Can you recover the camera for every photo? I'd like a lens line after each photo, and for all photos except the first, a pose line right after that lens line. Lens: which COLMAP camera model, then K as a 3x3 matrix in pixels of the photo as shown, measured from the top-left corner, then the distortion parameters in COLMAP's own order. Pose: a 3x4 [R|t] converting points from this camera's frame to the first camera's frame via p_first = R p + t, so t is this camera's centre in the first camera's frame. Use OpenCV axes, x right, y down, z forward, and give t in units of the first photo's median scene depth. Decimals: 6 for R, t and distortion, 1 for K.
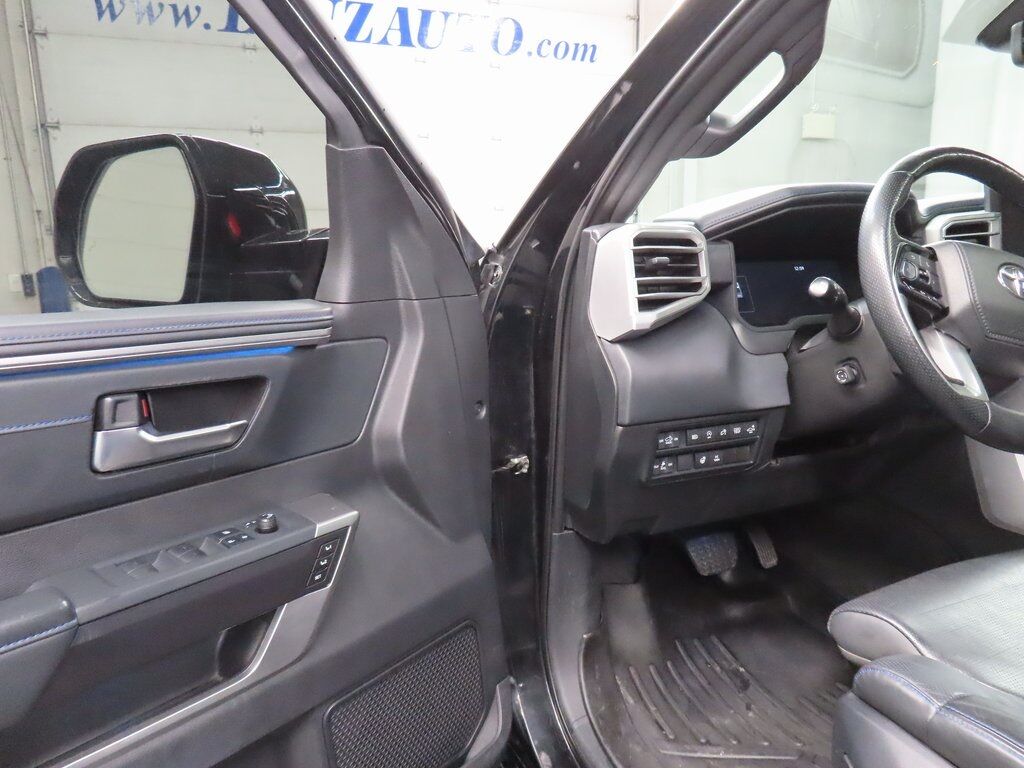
lens RADIAL K [[734.3, 0, 512.0], [0, 734.3, 384.0], [0, 0, 1]] dist [-0.002958, -0.003843]
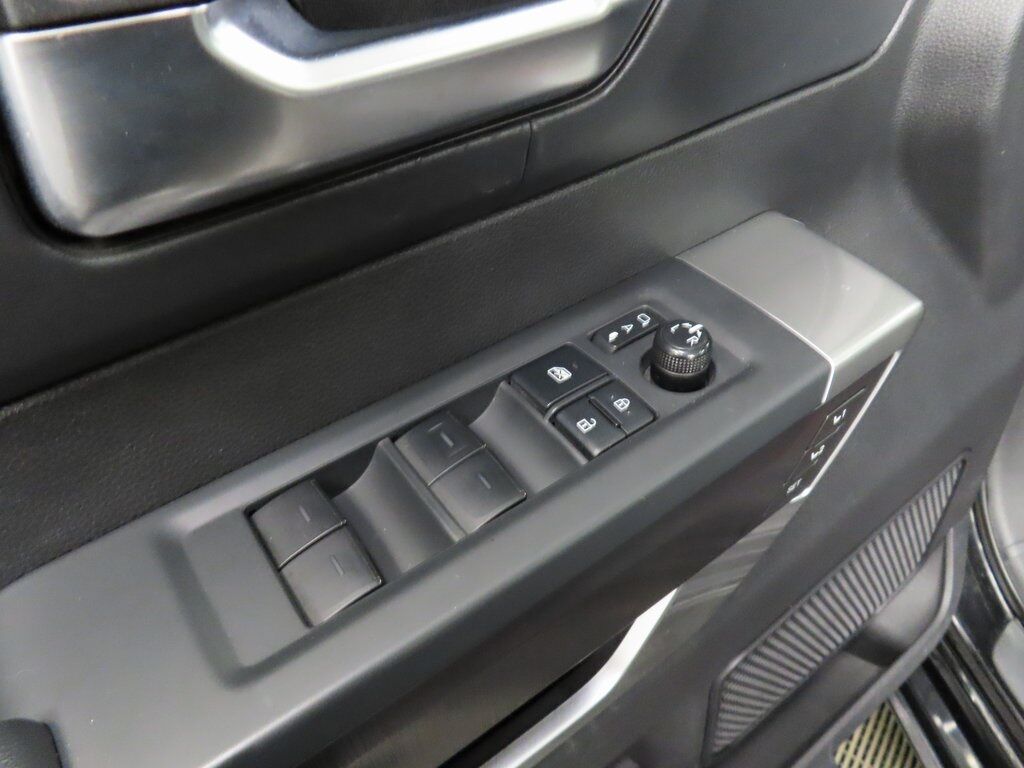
lens RADIAL K [[734.3, 0, 512.0], [0, 734.3, 384.0], [0, 0, 1]] dist [-0.002958, -0.003843]
pose [[0.968696, 0.124881, -0.214553, -0.317453], [0.002147, 0.860013, 0.510267, 0.038919], [0.248241, -0.494755, 0.832823, 0.676969]]
